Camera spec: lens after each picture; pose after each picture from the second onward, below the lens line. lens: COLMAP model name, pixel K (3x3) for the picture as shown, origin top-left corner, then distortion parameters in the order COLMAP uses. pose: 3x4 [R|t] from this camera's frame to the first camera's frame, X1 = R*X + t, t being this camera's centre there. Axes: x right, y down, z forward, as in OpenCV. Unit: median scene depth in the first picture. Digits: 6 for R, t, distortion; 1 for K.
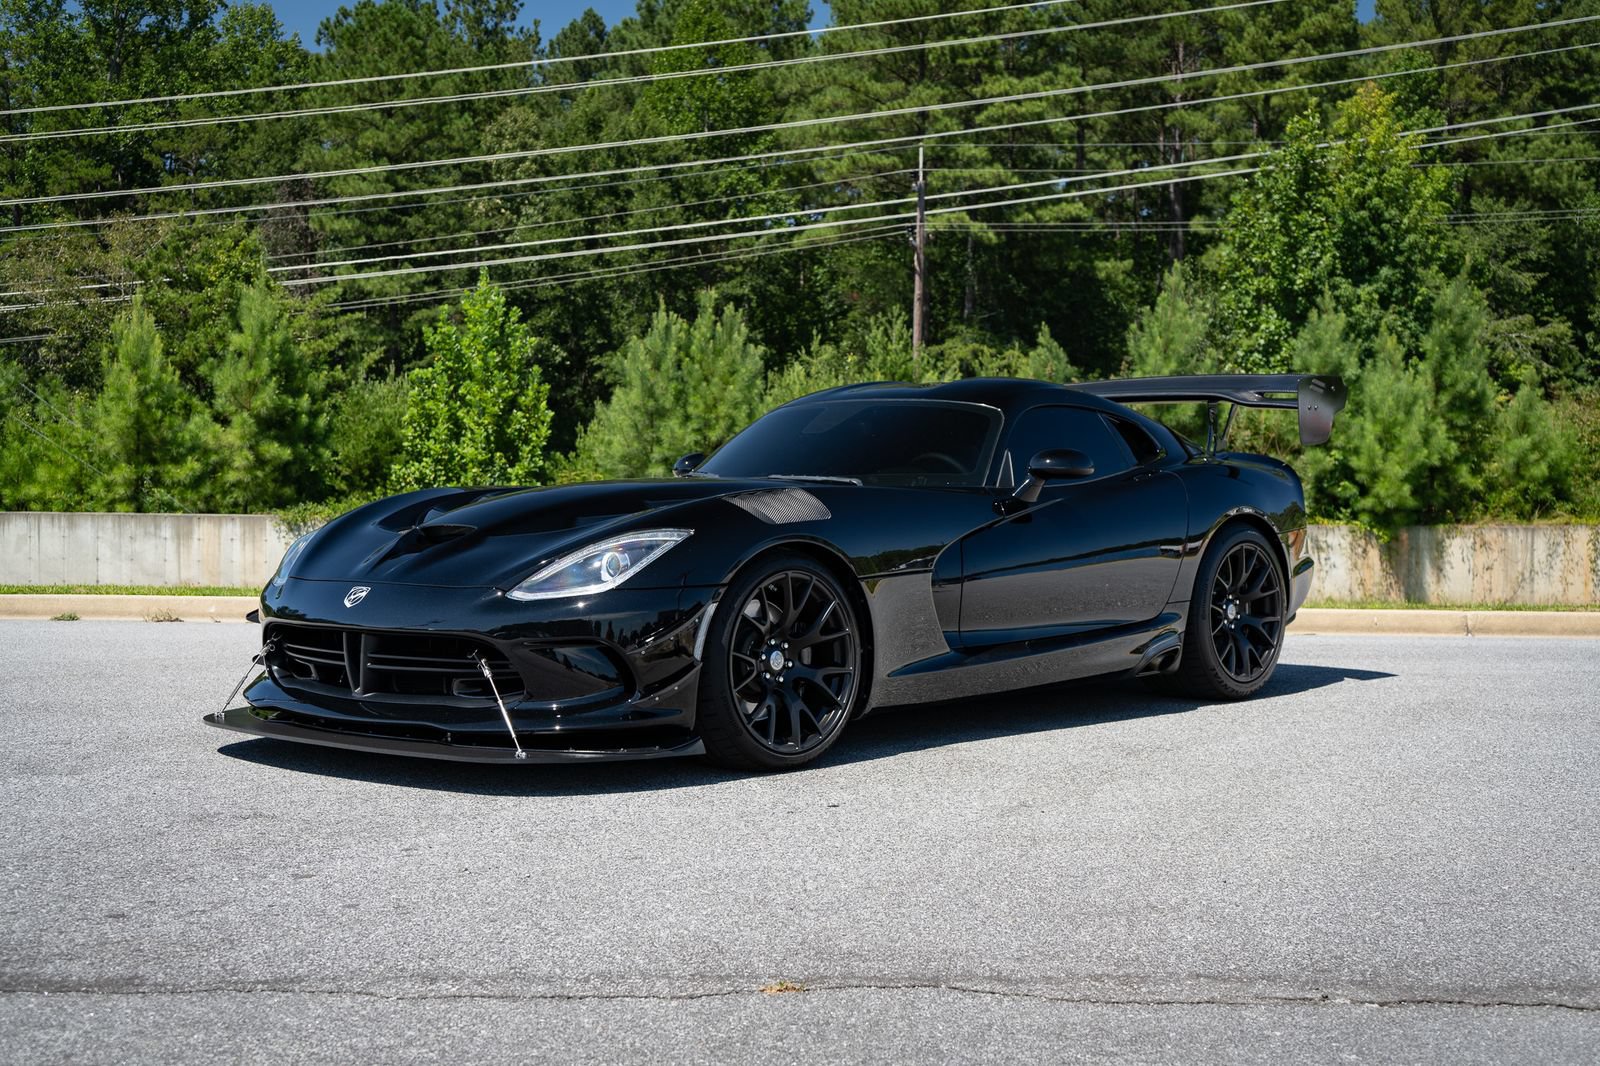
lens RADIAL K [[2013.5, 0, 780.9], [0, 2013.5, 524.3], [0, 0, 1]] dist [0.000140, 0.012234]
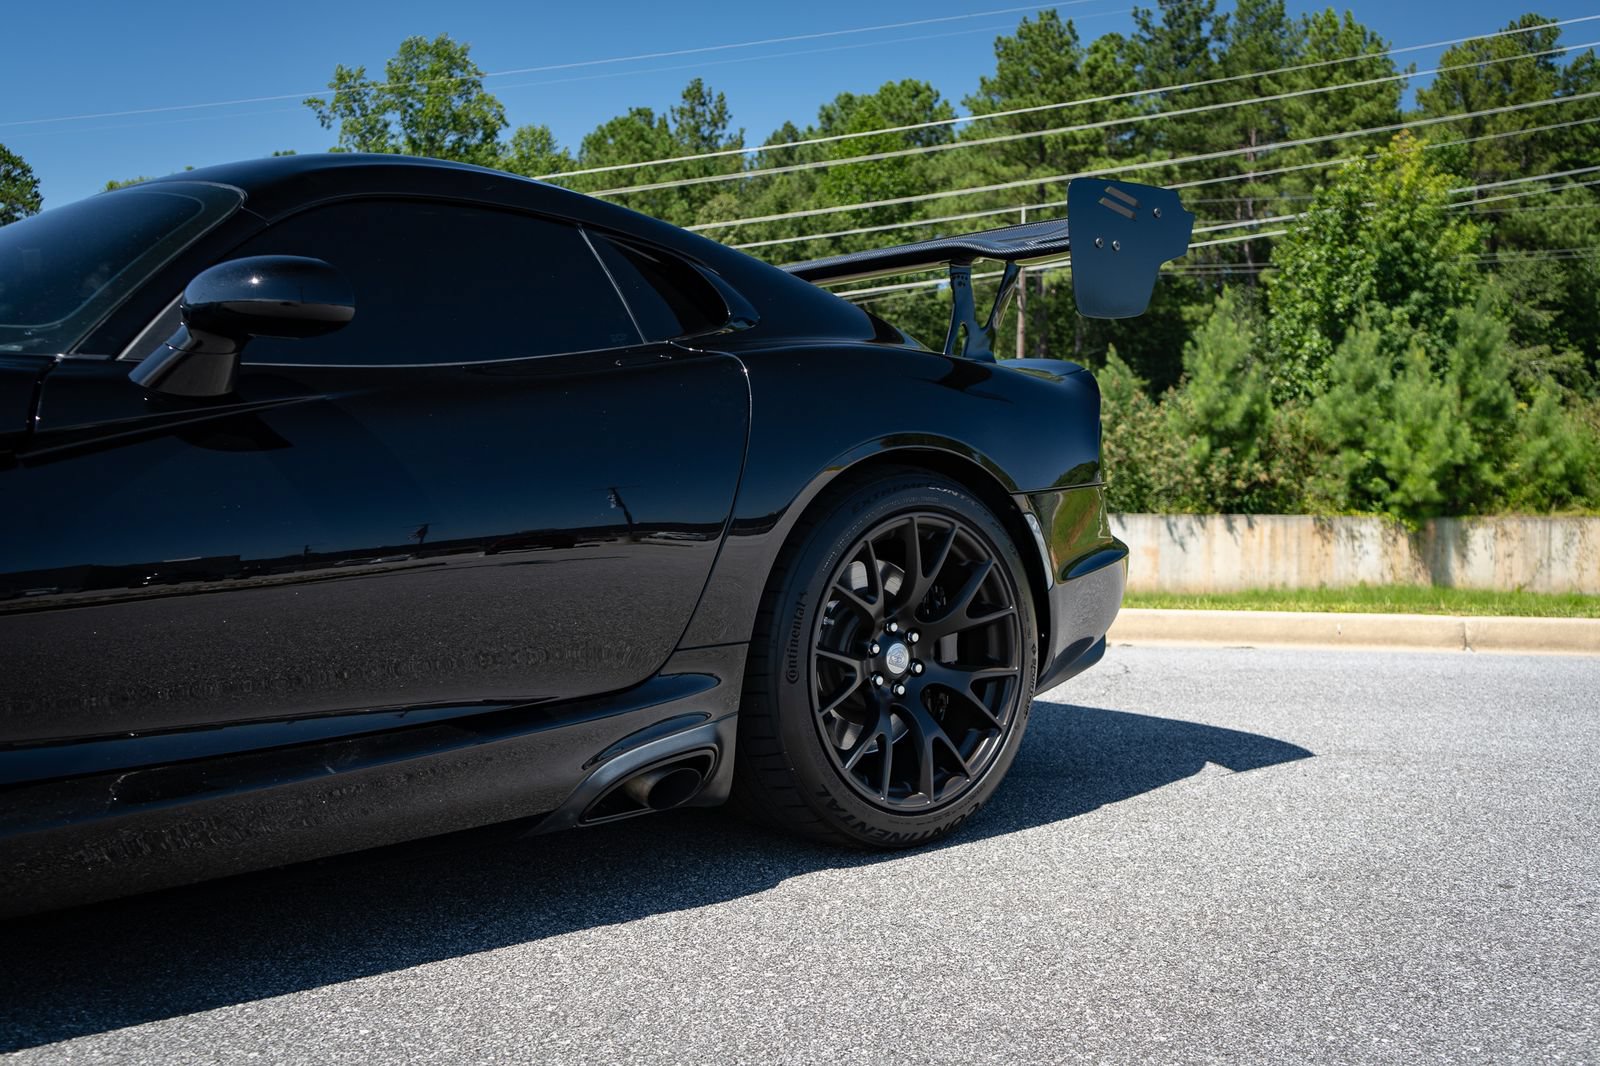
lens RADIAL K [[1517.5, 0, 796.7], [0, 1517.5, 532.6], [0, 0, 1]] dist [-0.006580, 0.014295]
pose [[0.994708, 0.000596, -0.102736, 0.039279], [0.000193, 0.999971, 0.007669, 0.002333], [0.102738, -0.007649, 0.994679, 0.107507]]
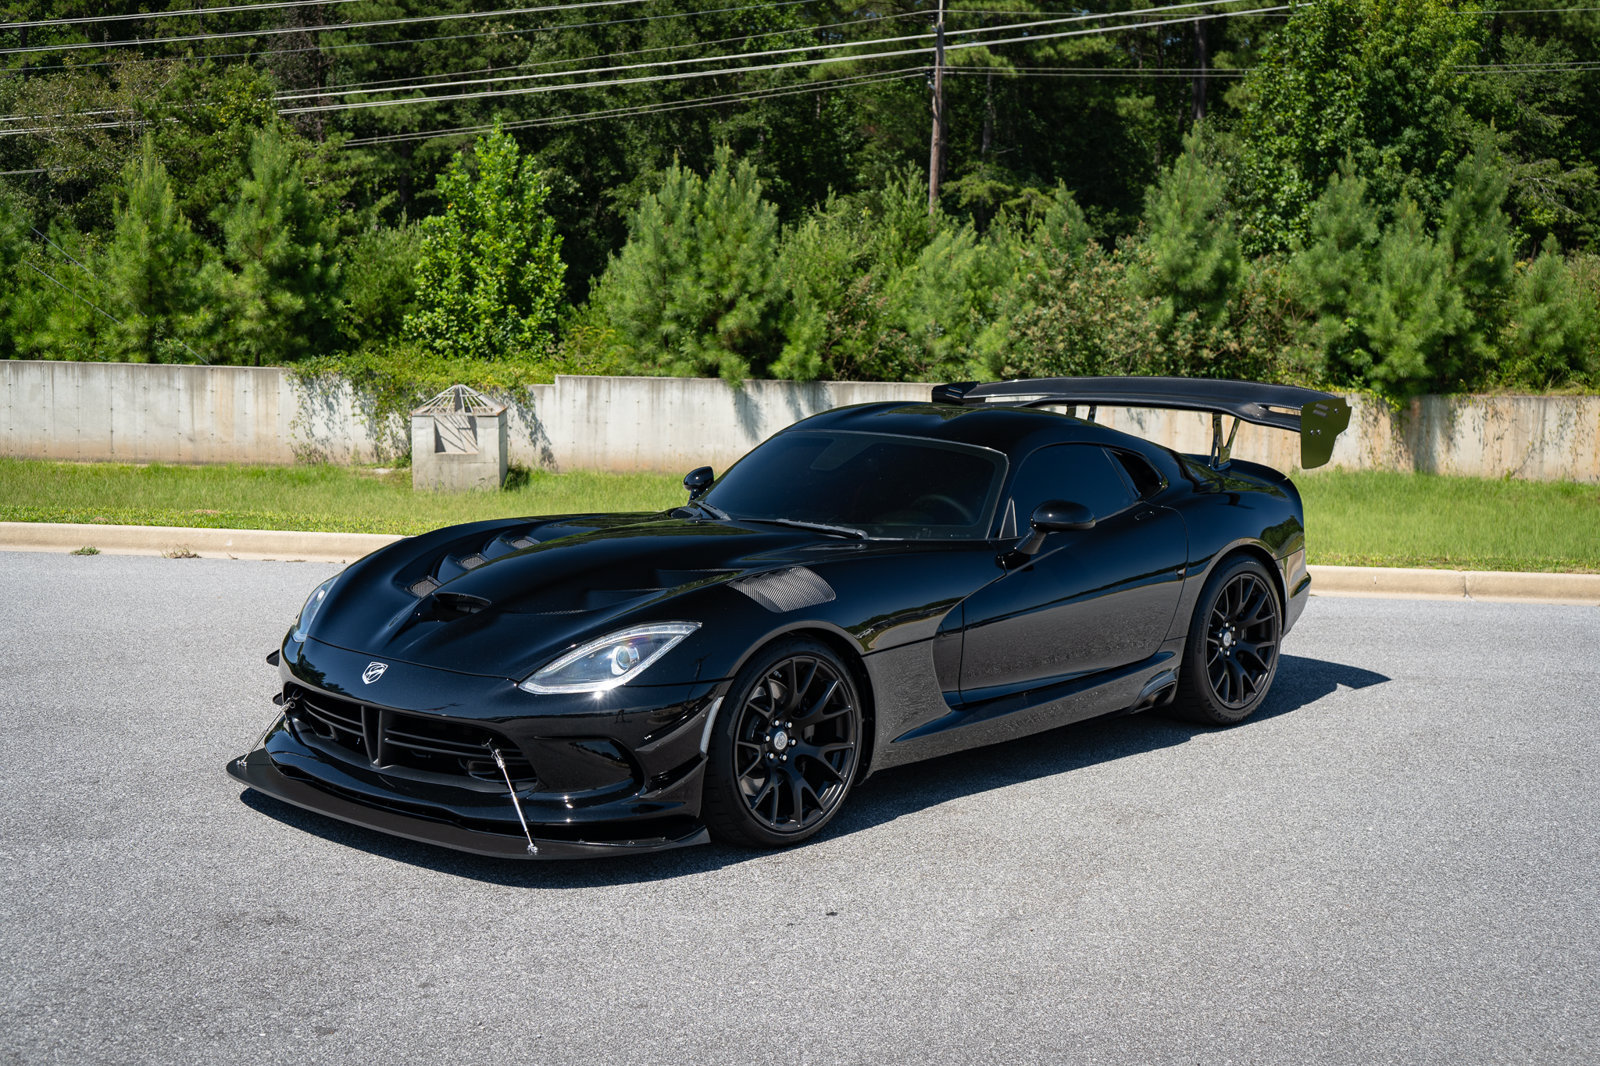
lens RADIAL K [[2013.5, 0, 780.9], [0, 2013.5, 524.3], [0, 0, 1]] dist [0.000140, 0.012234]
pose [[0.999879, 0.014667, -0.005124, 0.000241], [-0.014156, 0.995969, 0.088573, -0.017371], [0.006402, -0.088490, 0.996056, -0.002583]]
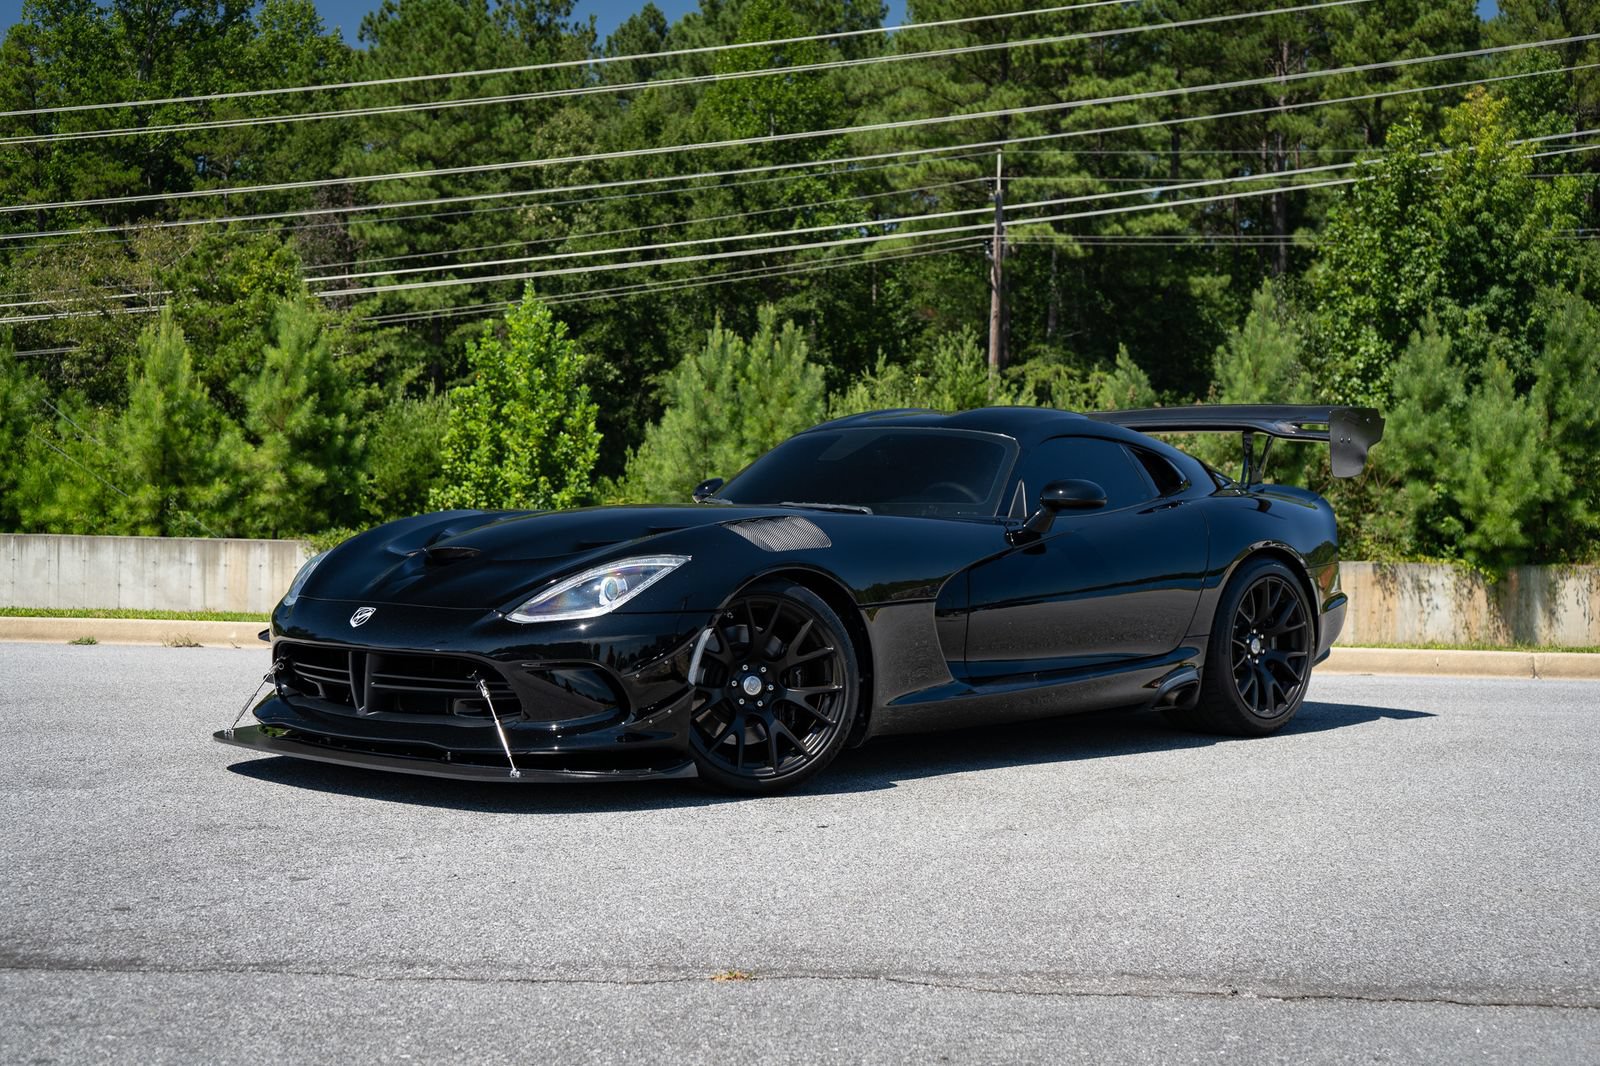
lens RADIAL K [[2172.8, 0, 780.4], [0, 2172.8, 530.6], [0, 0, 1]] dist [-0.006810, 0.100940]
pose [[0.999407, 0.010470, -0.032808, 0.004462], [-0.010864, 0.999871, -0.011853, 0.000368], [0.032680, 0.012203, 0.999391, -0.011674]]
